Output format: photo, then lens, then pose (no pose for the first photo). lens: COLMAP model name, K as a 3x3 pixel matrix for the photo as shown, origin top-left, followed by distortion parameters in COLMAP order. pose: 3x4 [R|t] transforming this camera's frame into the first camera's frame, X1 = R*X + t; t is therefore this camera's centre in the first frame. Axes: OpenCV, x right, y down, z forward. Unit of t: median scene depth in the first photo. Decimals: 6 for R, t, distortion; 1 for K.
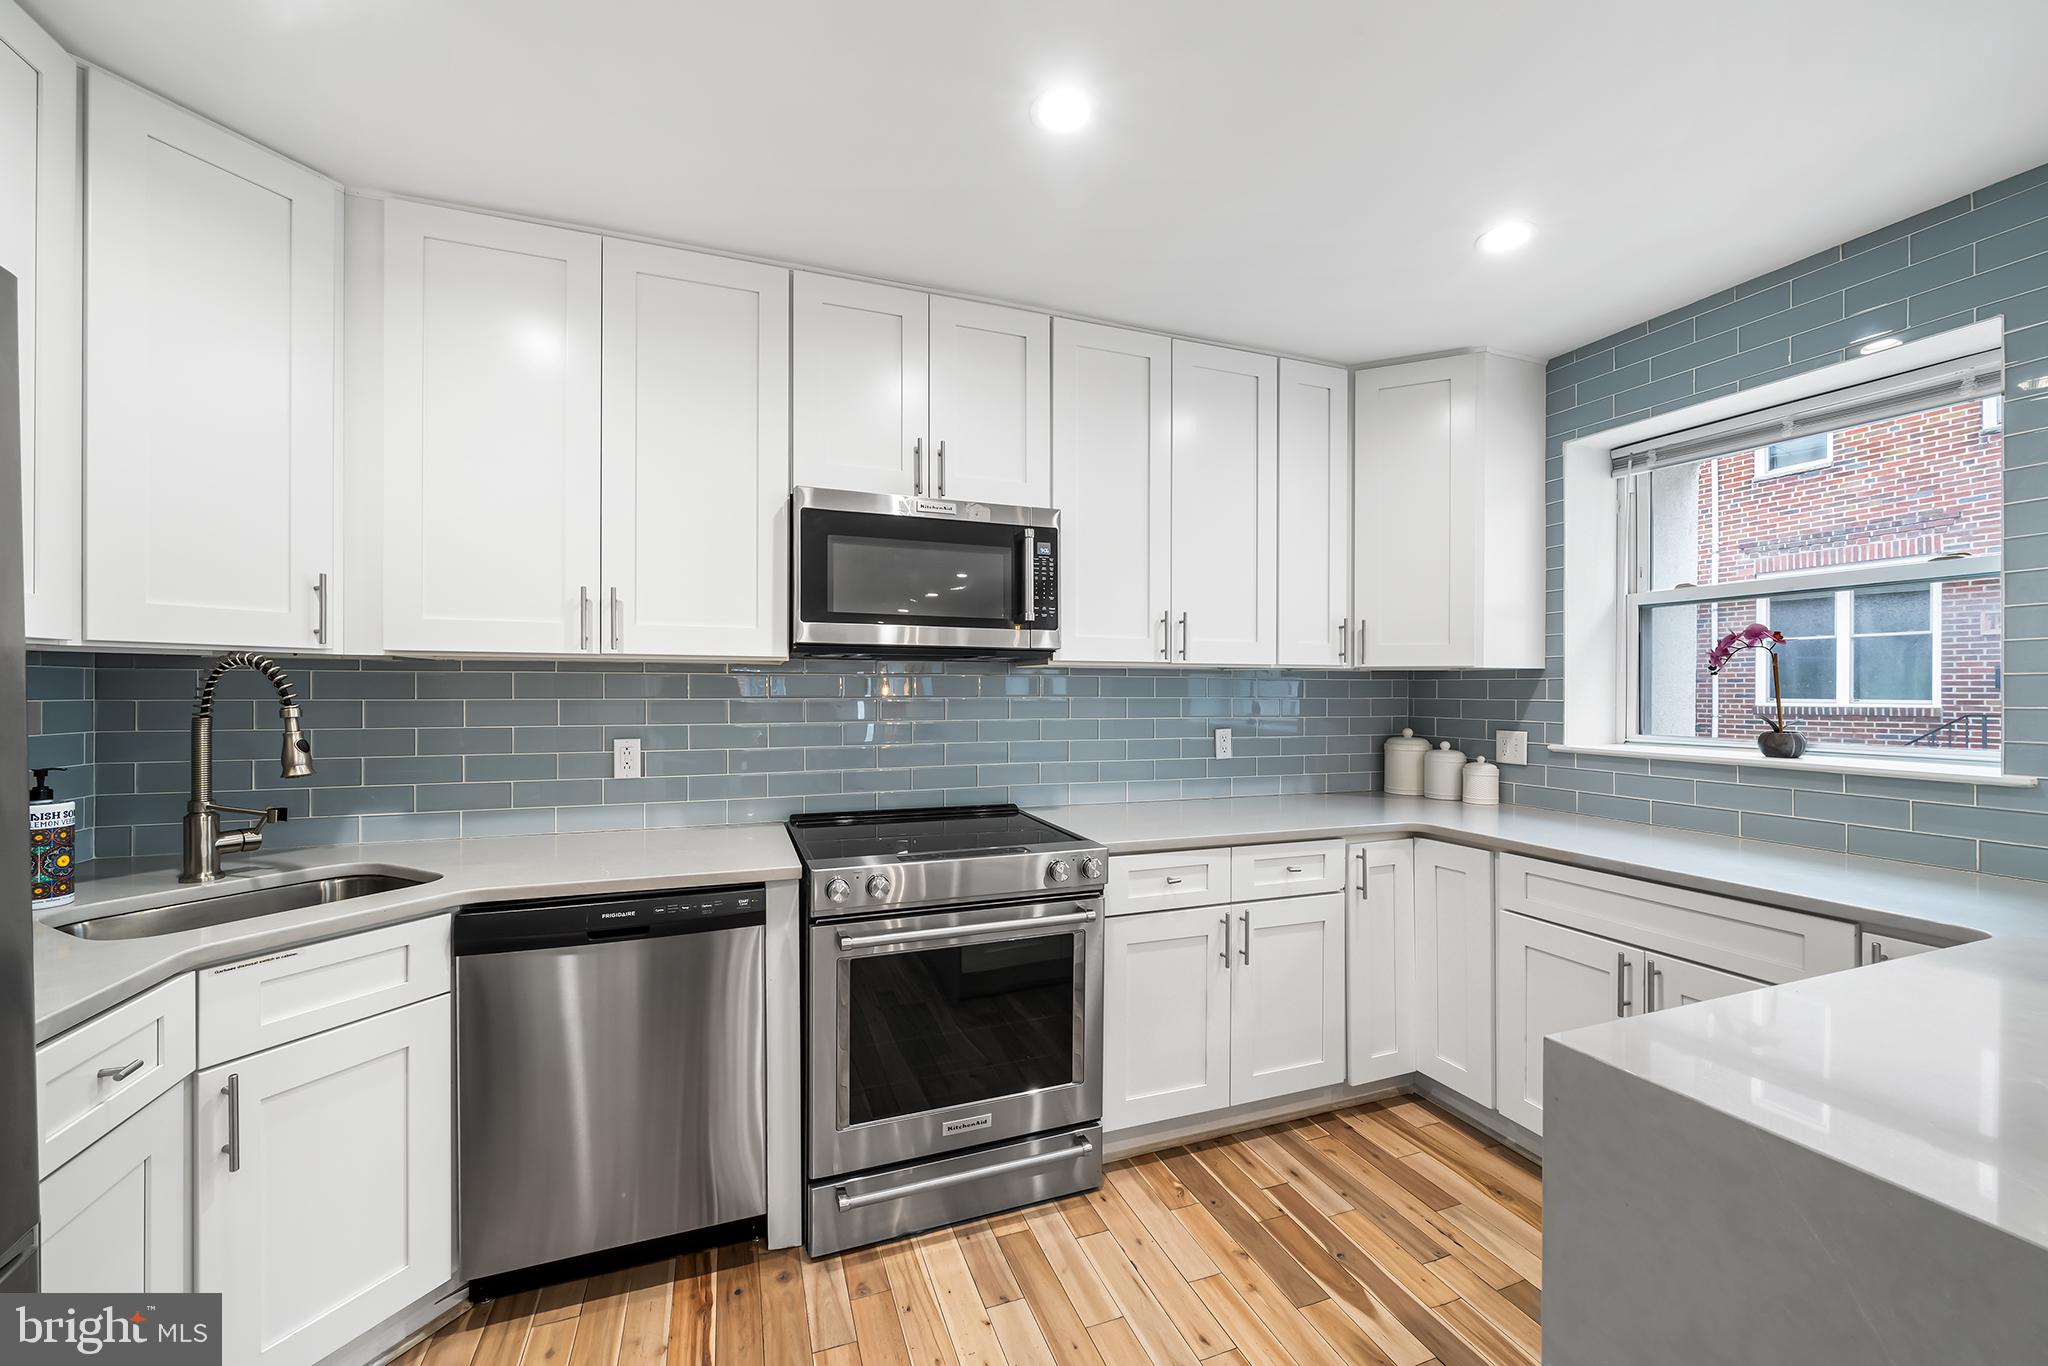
lens RADIAL K [[783.8, 0, 1026.7], [0, 783.8, 694.5], [0, 0, 1]] dist [-0.004812, 0.000168]
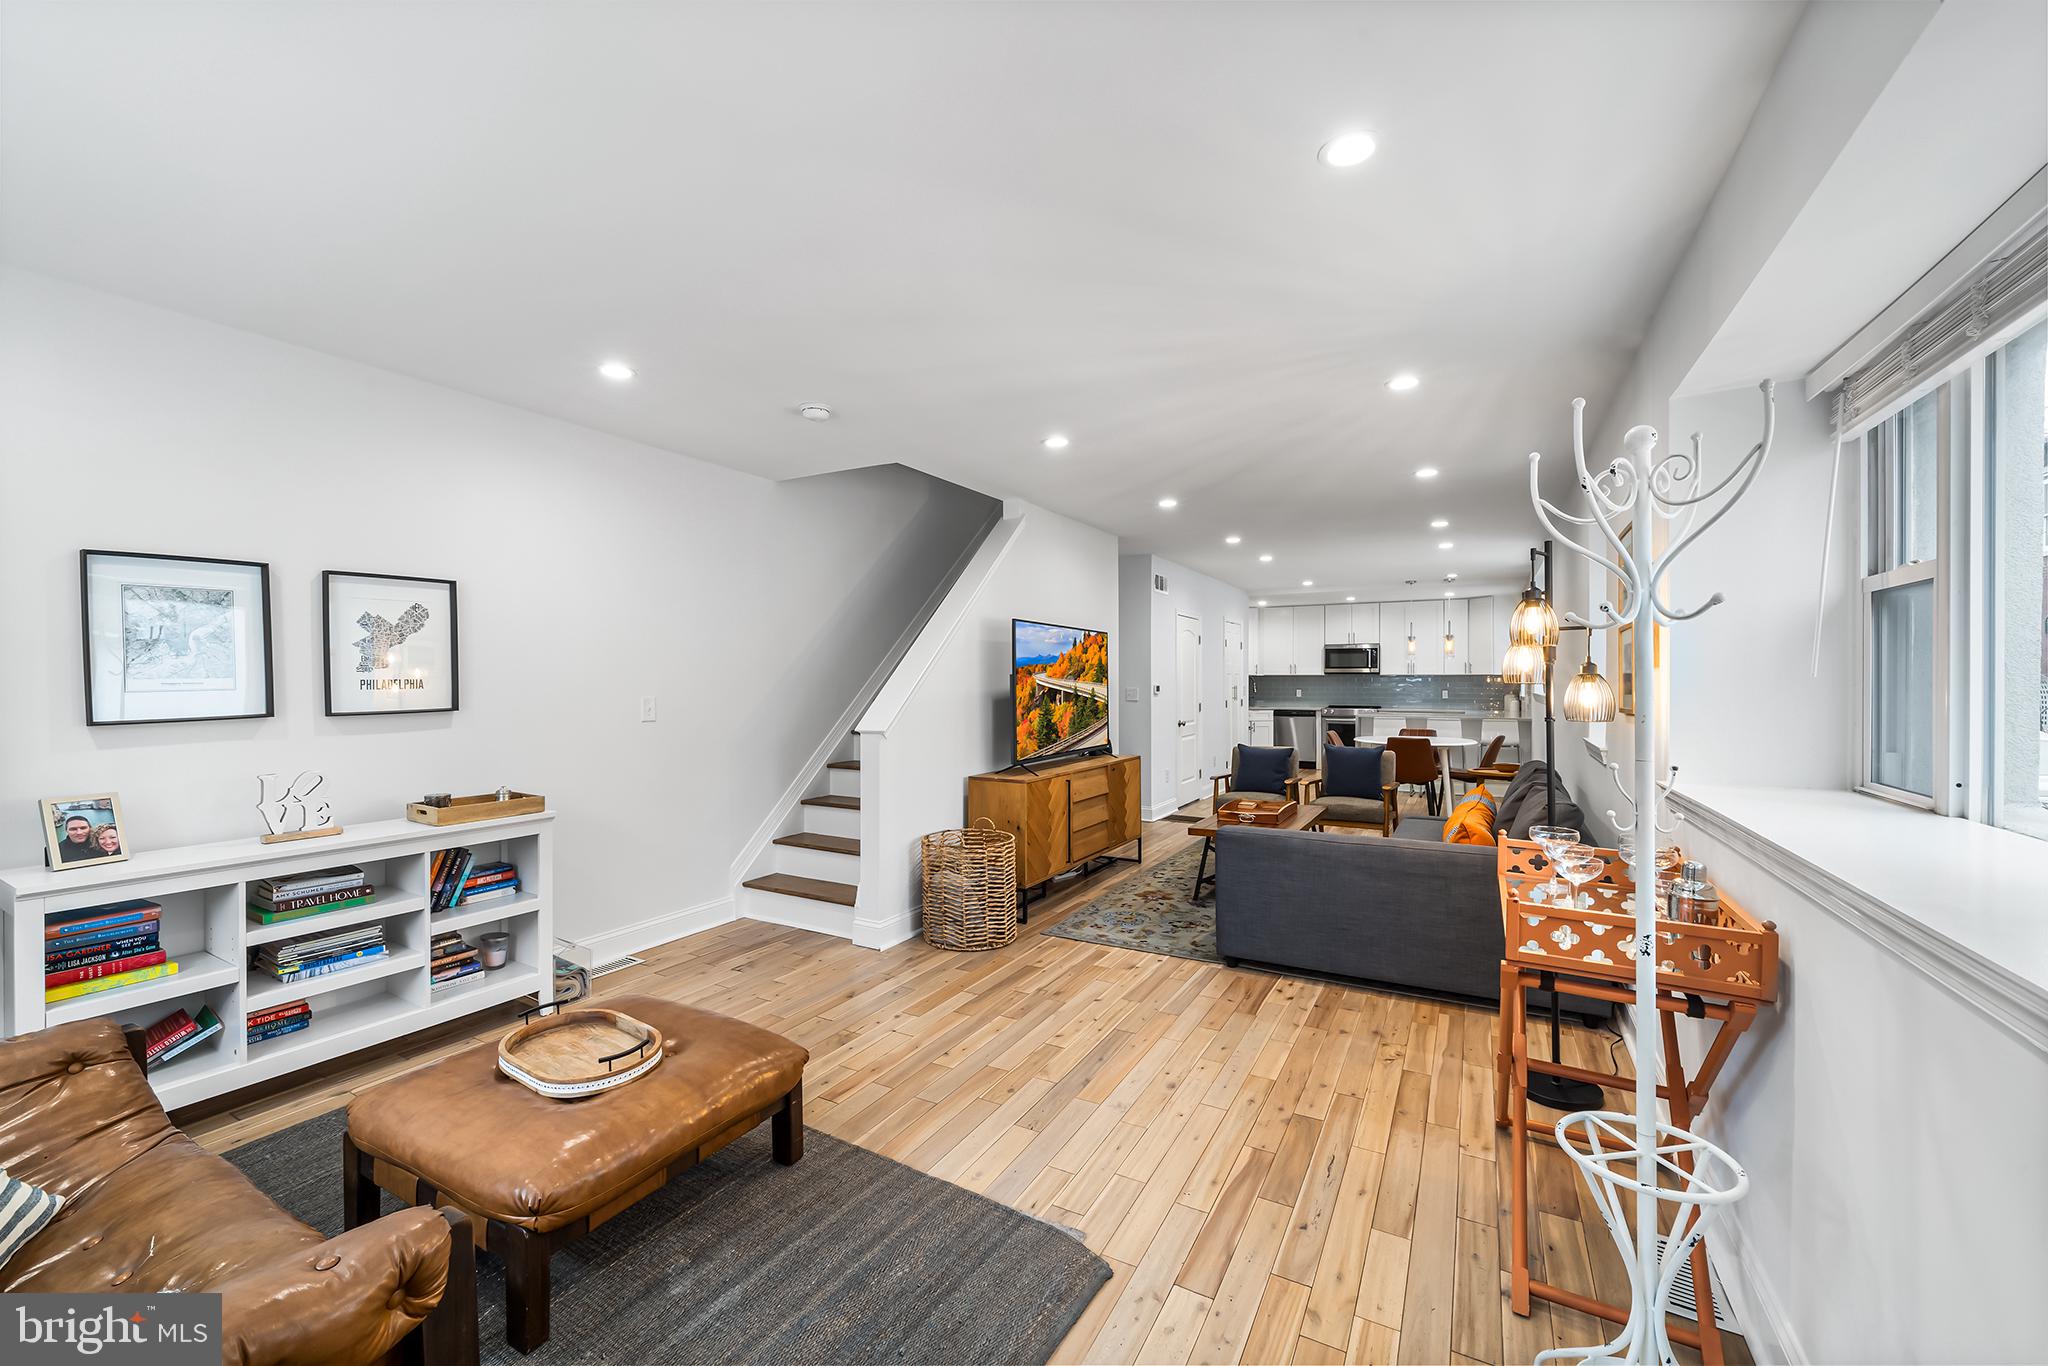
lens RADIAL K [[811.8, 0, 1026.1], [0, 811.8, 678.9], [0, 0, 1]] dist [-0.004640, 0.000378]
pose [[0.640457, -0.004423, -0.767982, 2.905524], [-0.004362, 0.999946, -0.009397, 0.047425], [0.767982, 0.009368, 0.640403, -4.542121]]
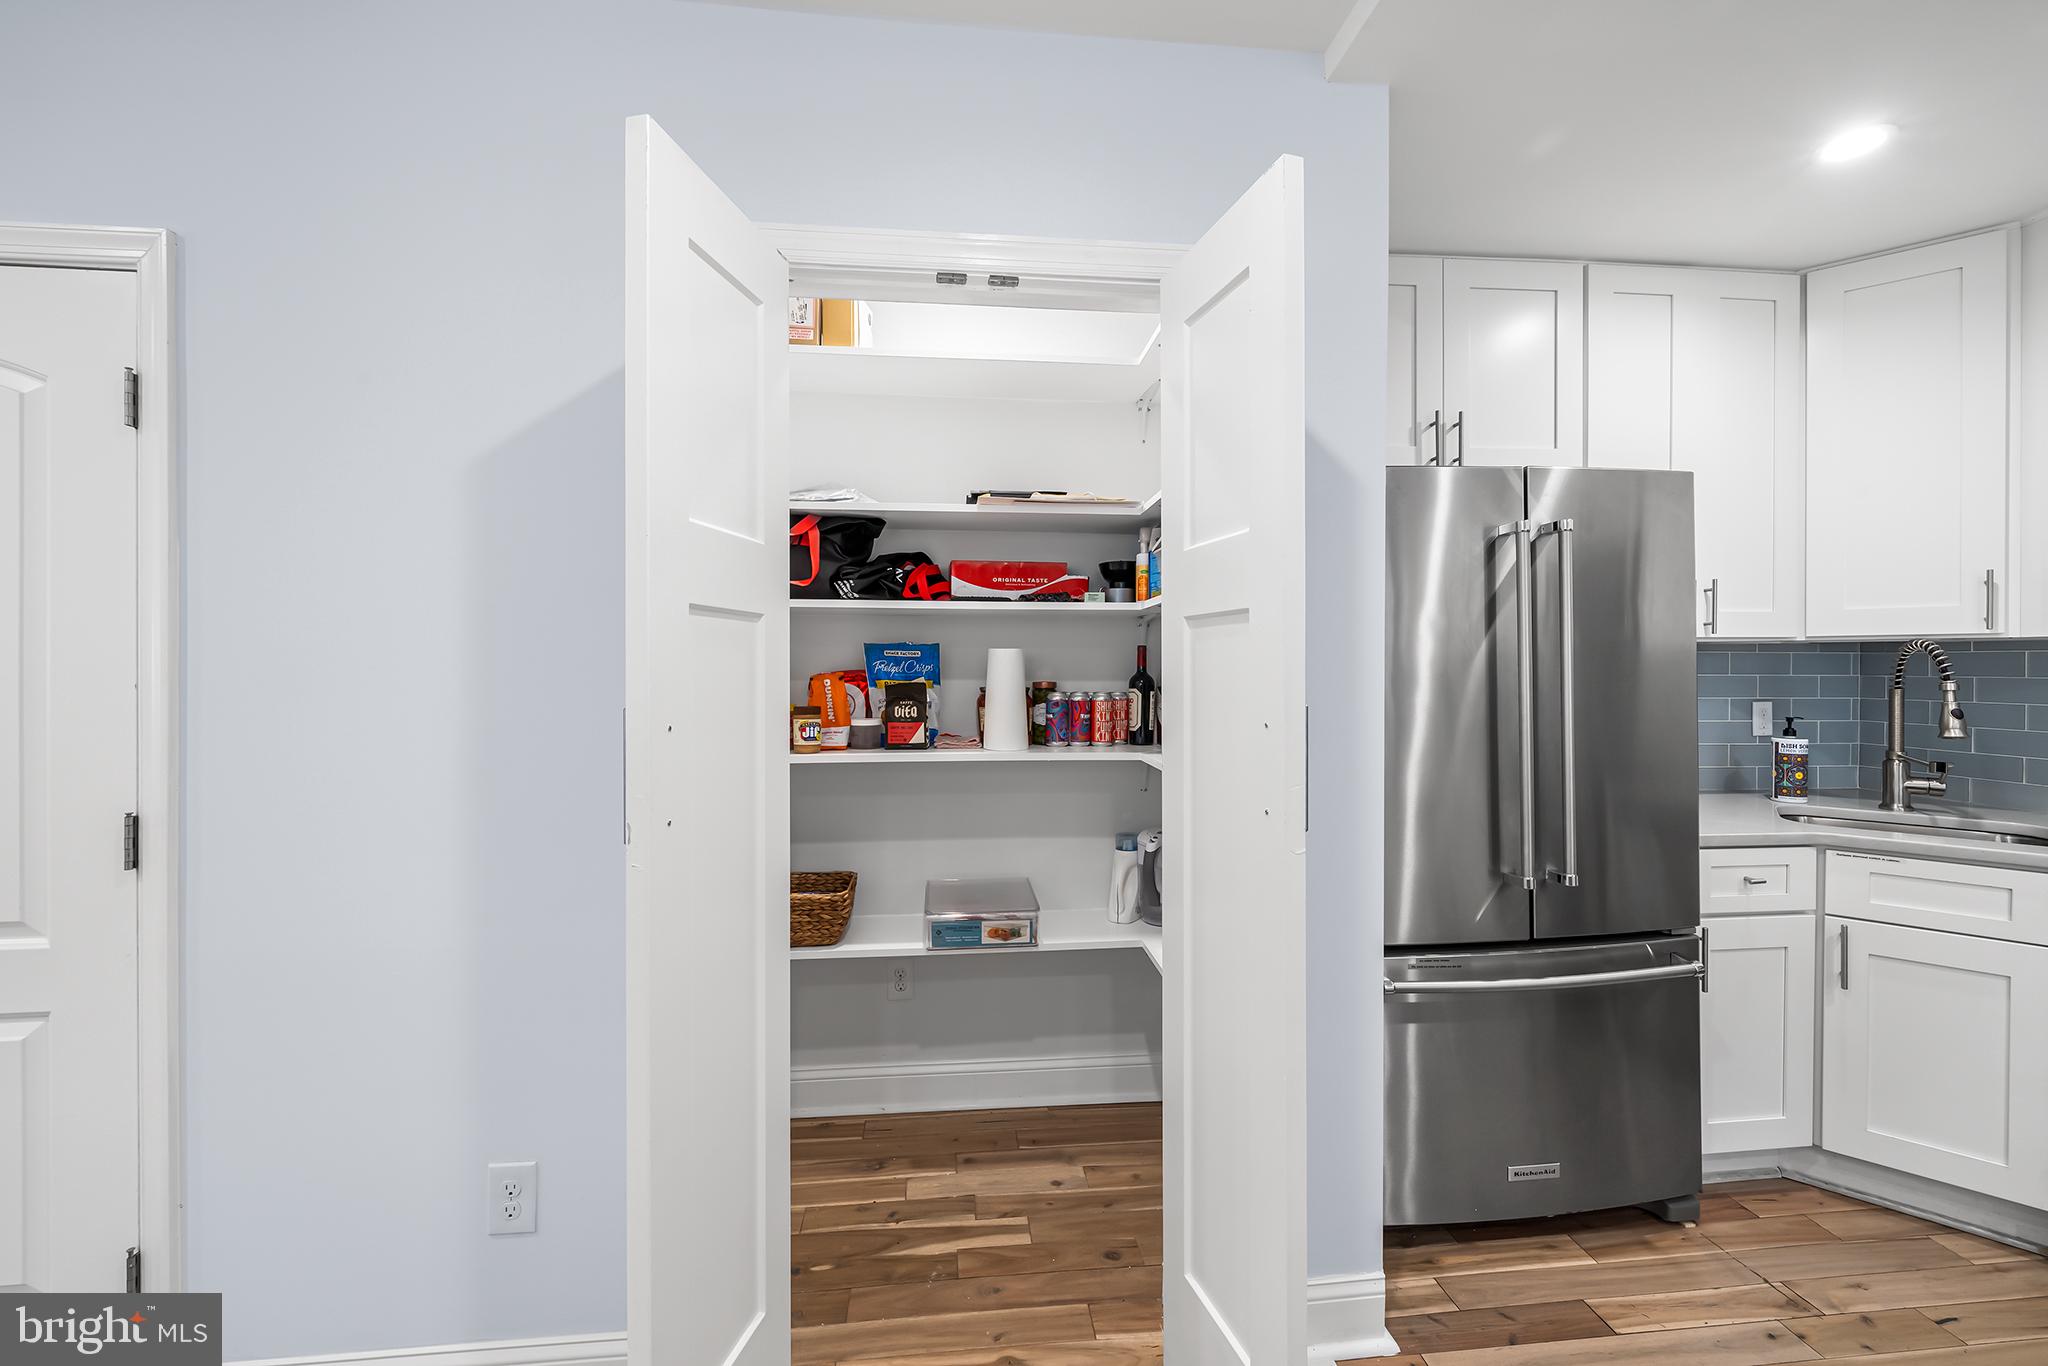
lens RADIAL K [[783.8, 0, 1029.5], [0, 783.8, 668.6], [0, 0, 1]] dist [-0.004812, 0.000168]
pose [[-0.256579, 0.000535, -0.966523, 0.505777], [-0.008239, 0.999962, 0.002741, 0.002701], [0.966488, 0.008666, -0.256565, -0.079913]]
